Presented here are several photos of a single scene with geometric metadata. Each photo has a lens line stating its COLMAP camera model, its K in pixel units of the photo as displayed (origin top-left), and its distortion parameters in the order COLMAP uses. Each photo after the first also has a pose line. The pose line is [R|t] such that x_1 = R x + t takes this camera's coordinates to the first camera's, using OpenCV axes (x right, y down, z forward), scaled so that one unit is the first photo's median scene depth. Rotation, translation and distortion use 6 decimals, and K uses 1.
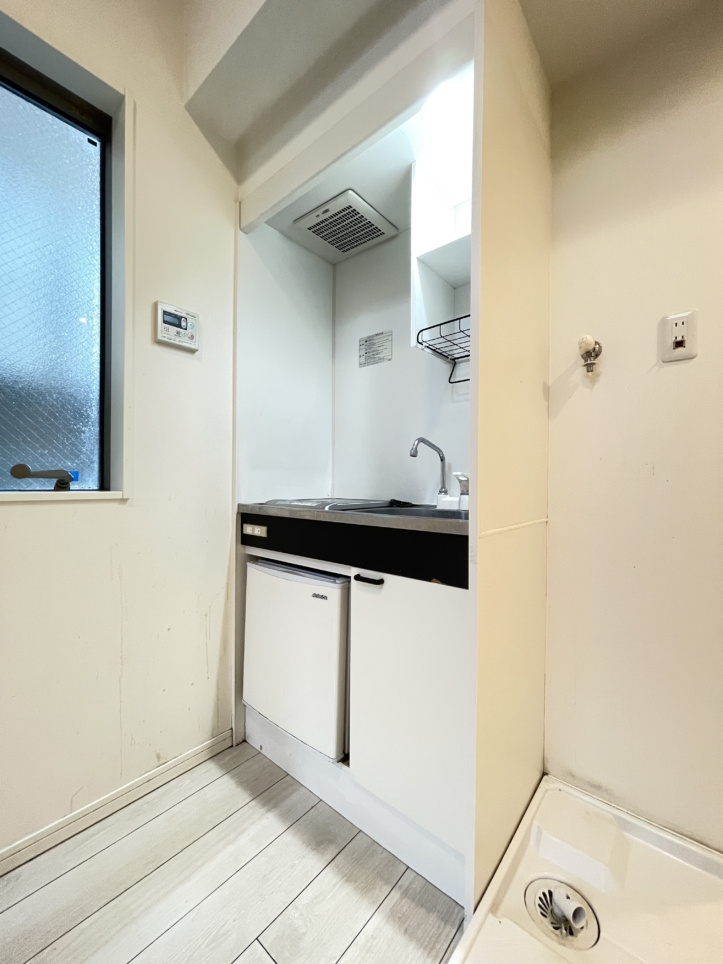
lens RADIAL K [[387.7, 0, 361.2], [0, 387.7, 485.0], [0, 0, 1]] dist [-0.001008, -0.000030]
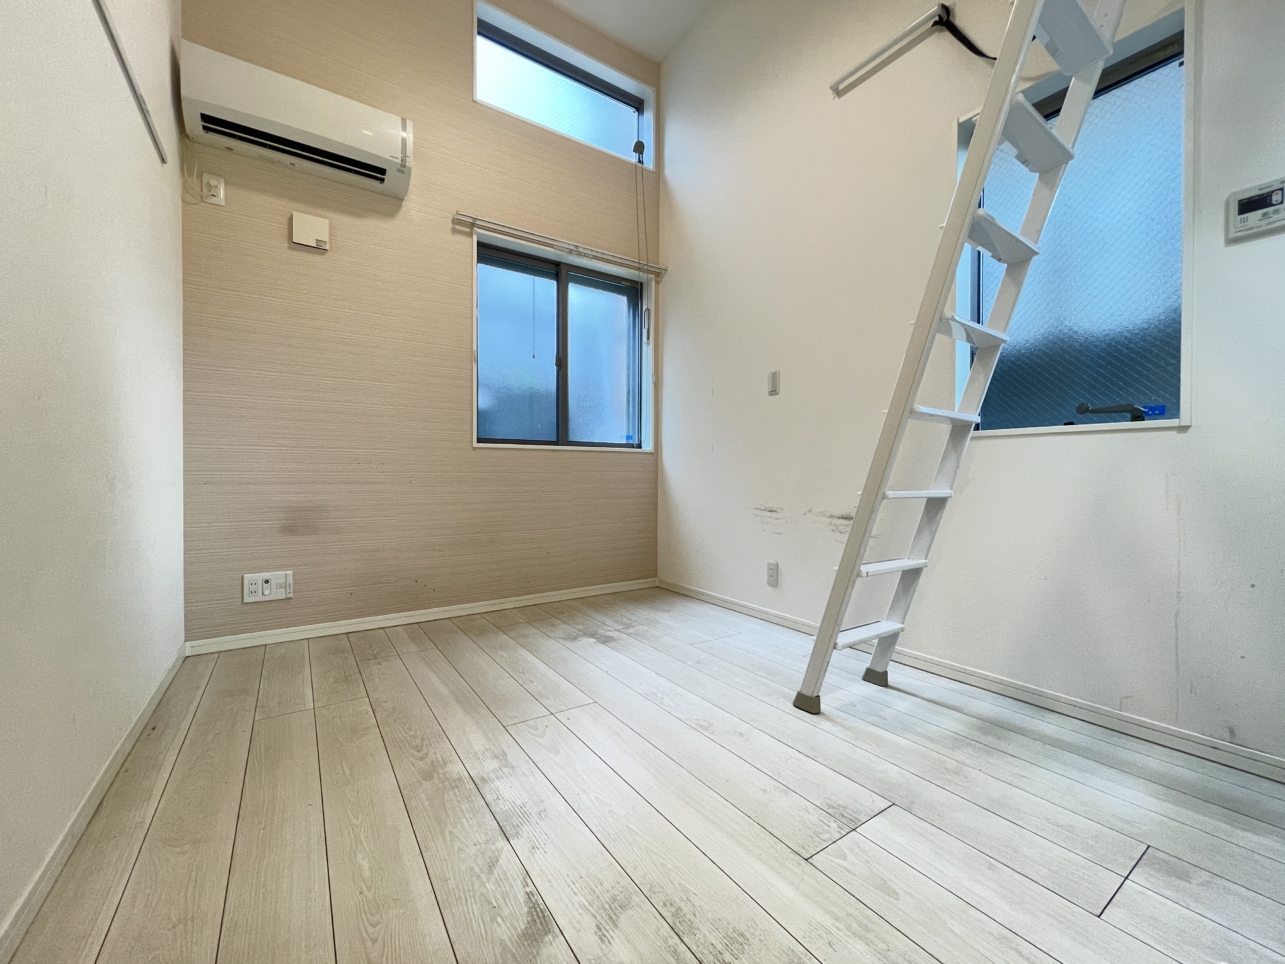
lens RADIAL K [[516.8, 0, 643.2], [0, 516.8, 487.0], [0, 0, 1]] dist [-0.001008, -0.000030]
pose [[-0.267131, 0.007512, -0.963631, 0.968660], [-0.011761, 0.999870, 0.011054, 0.185592], [0.963588, 0.014286, -0.267008, 0.058600]]
